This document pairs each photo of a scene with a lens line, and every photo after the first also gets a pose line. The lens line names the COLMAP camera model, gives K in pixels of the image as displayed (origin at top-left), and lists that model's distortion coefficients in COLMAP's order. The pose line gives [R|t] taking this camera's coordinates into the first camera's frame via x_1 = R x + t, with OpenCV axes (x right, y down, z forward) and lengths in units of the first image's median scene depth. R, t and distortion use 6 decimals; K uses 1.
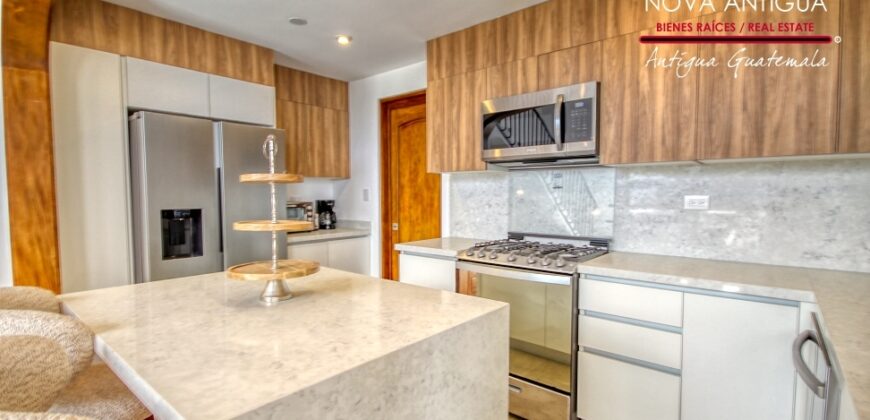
lens RADIAL K [[402.6, 0, 438.7], [0, 402.6, 215.0], [0, 0, 1]] dist [0.002529, -0.004301]
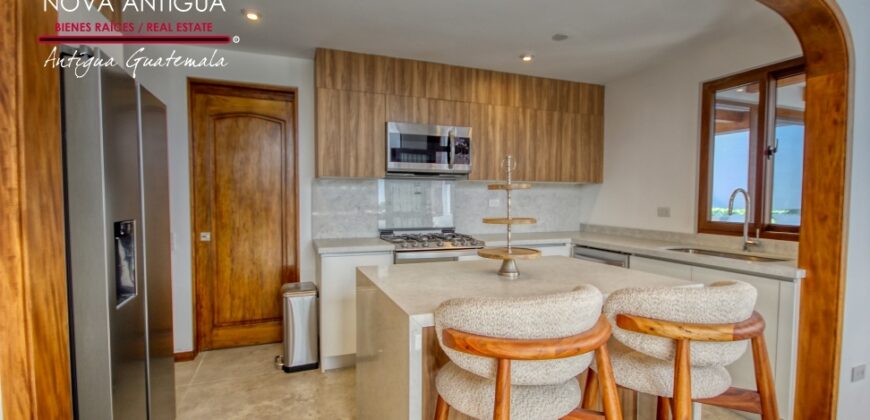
lens RADIAL K [[402.6, 0, 438.7], [0, 402.6, 215.0], [0, 0, 1]] dist [0.002529, -0.004301]
pose [[0.487726, -0.034715, 0.872306, -0.885347], [0.040248, 0.999041, 0.017255, -0.014782], [-0.872069, 0.026693, 0.488655, 0.275218]]
